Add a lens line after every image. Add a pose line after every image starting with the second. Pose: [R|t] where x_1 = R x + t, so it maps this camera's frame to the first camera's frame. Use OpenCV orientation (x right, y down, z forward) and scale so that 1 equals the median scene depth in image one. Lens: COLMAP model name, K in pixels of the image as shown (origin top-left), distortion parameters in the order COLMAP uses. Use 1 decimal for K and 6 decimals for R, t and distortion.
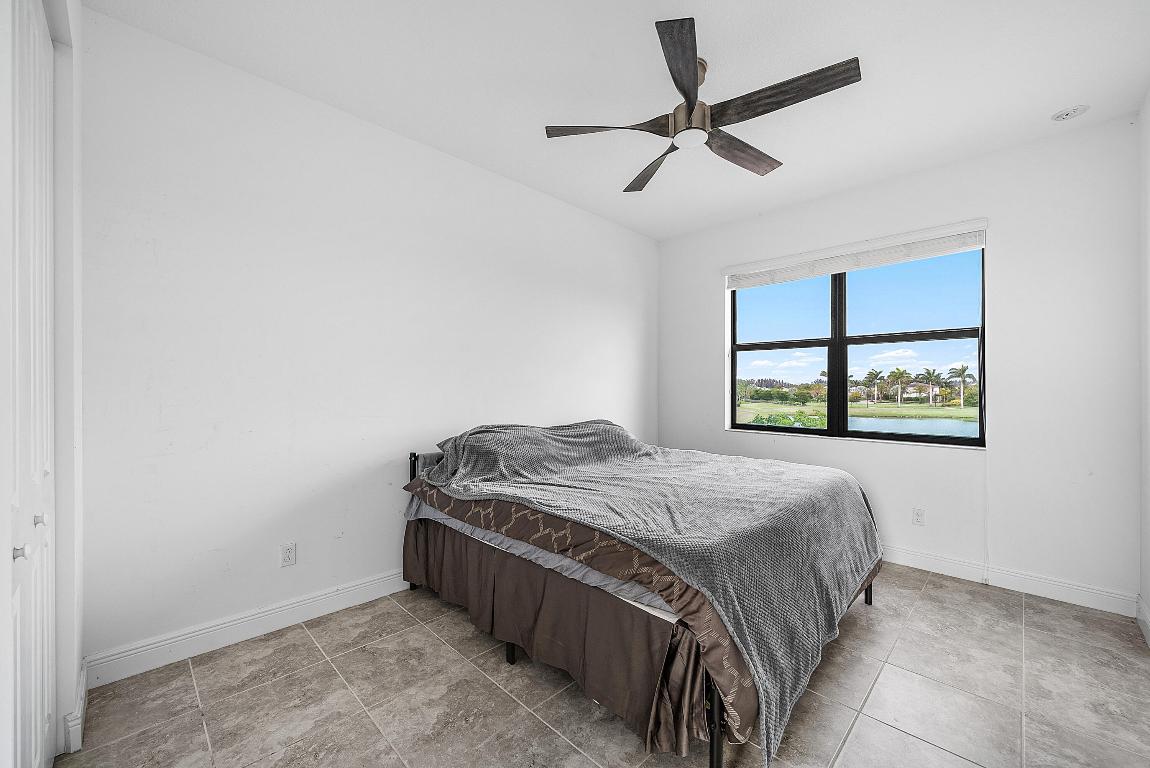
lens RADIAL K [[448.6, 0, 578.1], [0, 448.6, 381.3], [0, 0, 1]] dist [0.001381, 0.000019]
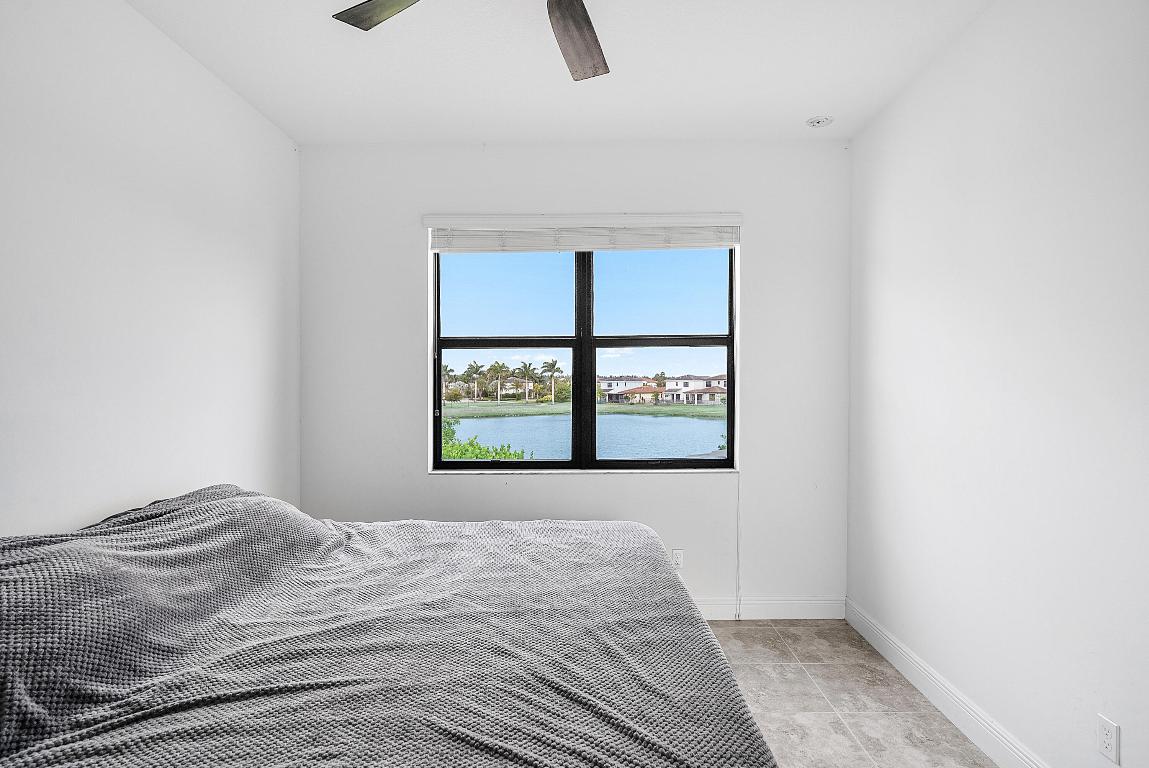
lens RADIAL K [[606.8, 0, 574.5], [0, 606.8, 384.0], [0, 0, 1]] dist [0.002614, 0.000503]
pose [[0.714360, -0.014384, 0.699631, -0.141598], [0.003495, 0.999850, 0.016987, -0.036395], [-0.699770, -0.009689, 0.714303, 0.293139]]
